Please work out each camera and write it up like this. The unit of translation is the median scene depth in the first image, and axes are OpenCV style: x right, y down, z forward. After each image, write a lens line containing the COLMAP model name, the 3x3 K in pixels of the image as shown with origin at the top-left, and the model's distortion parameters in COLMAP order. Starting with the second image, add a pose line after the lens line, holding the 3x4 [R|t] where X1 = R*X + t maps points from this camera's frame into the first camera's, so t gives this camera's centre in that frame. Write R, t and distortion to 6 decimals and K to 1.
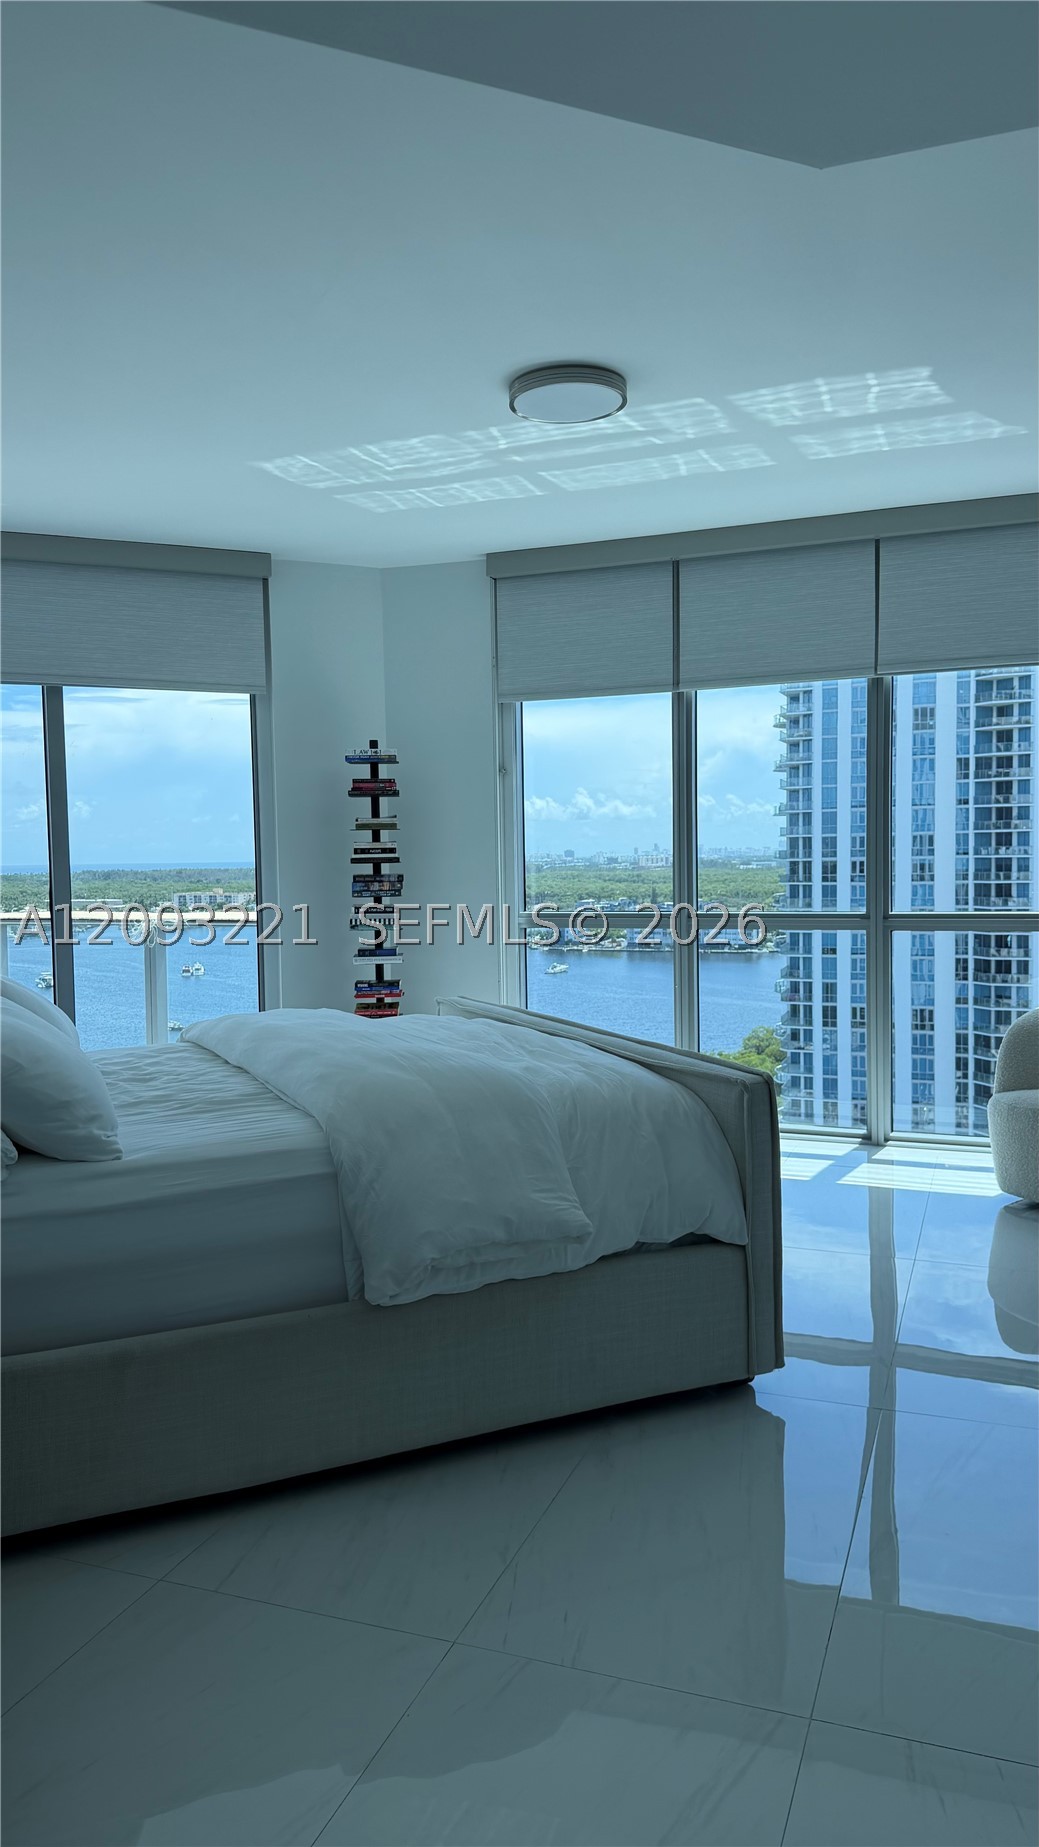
lens RADIAL K [[1335.2, 0, 519.5], [0, 1335.2, 951.2], [0, 0, 1]] dist [0.162526, -0.368124]
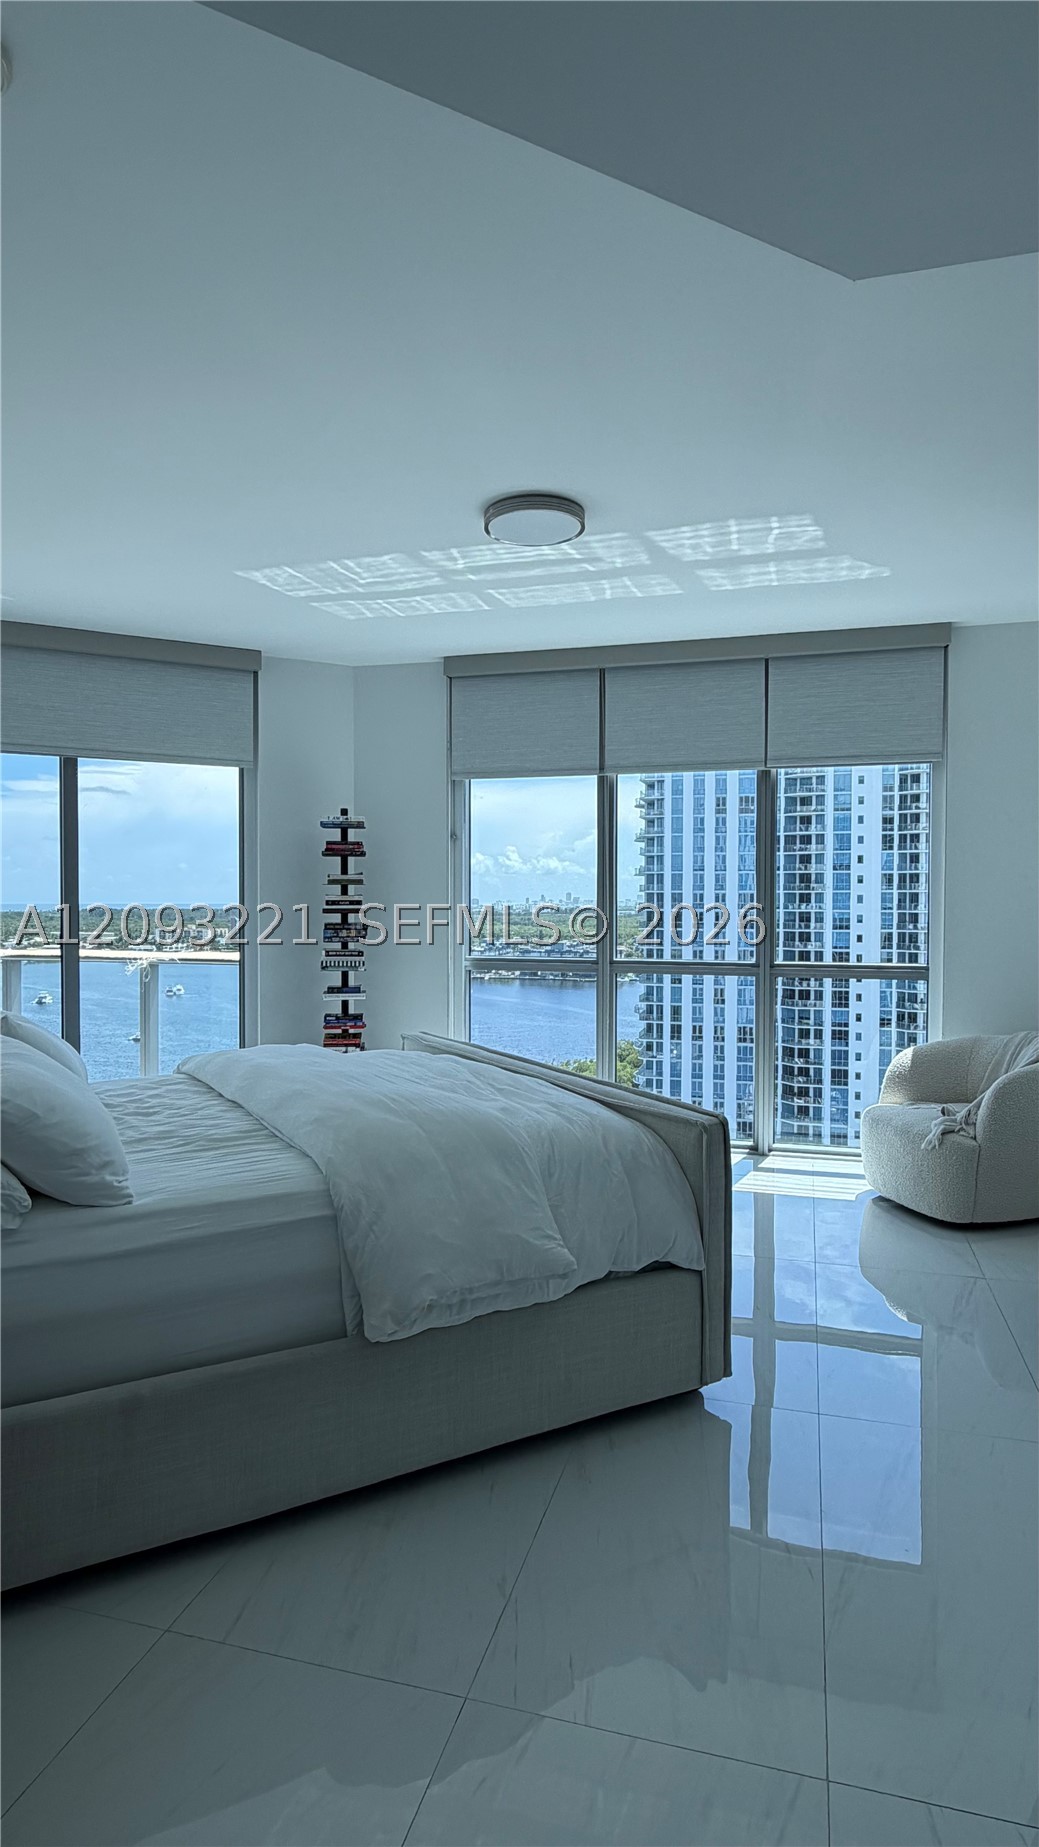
lens RADIAL K [[1050.1, 0, 524.5], [0, 1050.1, 964.3], [0, 0, 1]] dist [0.002668, 0.000259]
pose [[0.995989, 0.013847, 0.088403, -0.031823], [-0.012731, 0.999832, -0.013175, -0.011718], [-0.088571, 0.011997, 0.995998, 0.079208]]
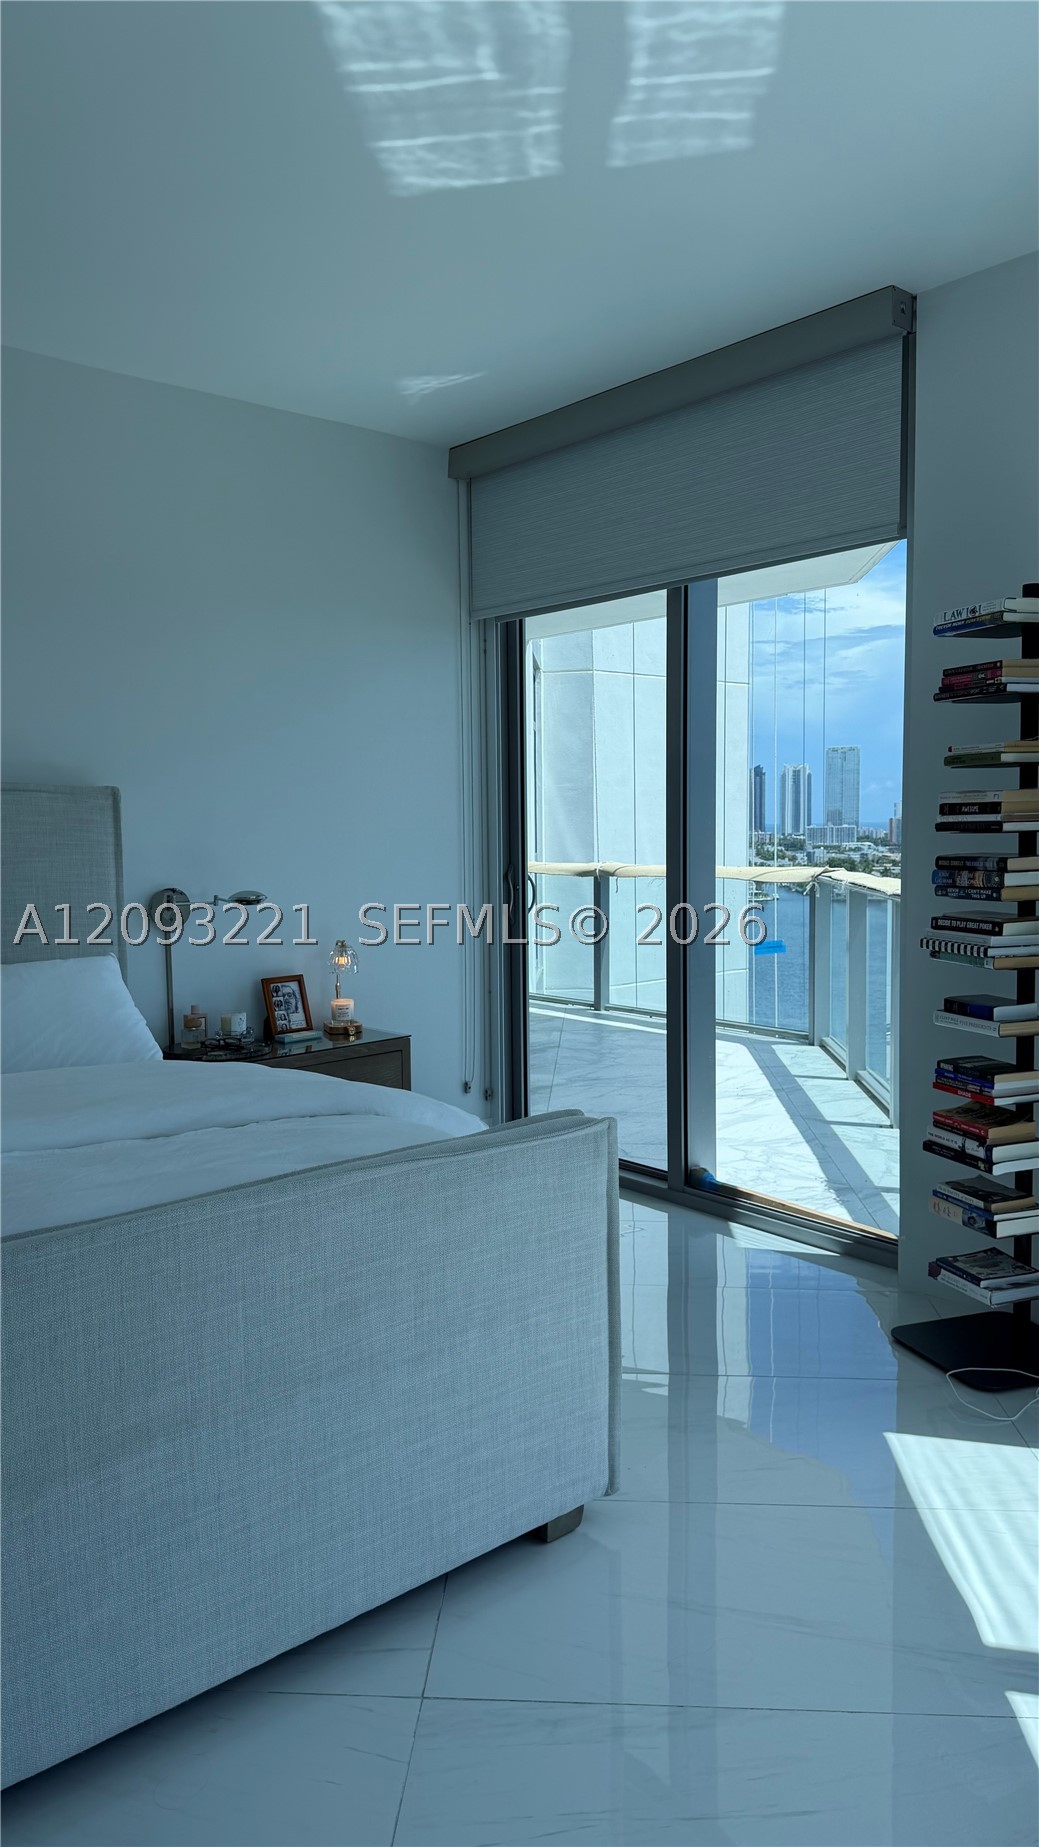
lens RADIAL K [[1360.8, 0, 519.5], [0, 1360.8, 923.5], [0, 0, 1]] dist [0.000479, -0.000083]
pose [[0.256181, 0.067488, -0.964270, 0.443690], [-0.071836, 0.996130, 0.050633, -0.058776], [0.963956, 0.056298, 0.260038, 0.910432]]
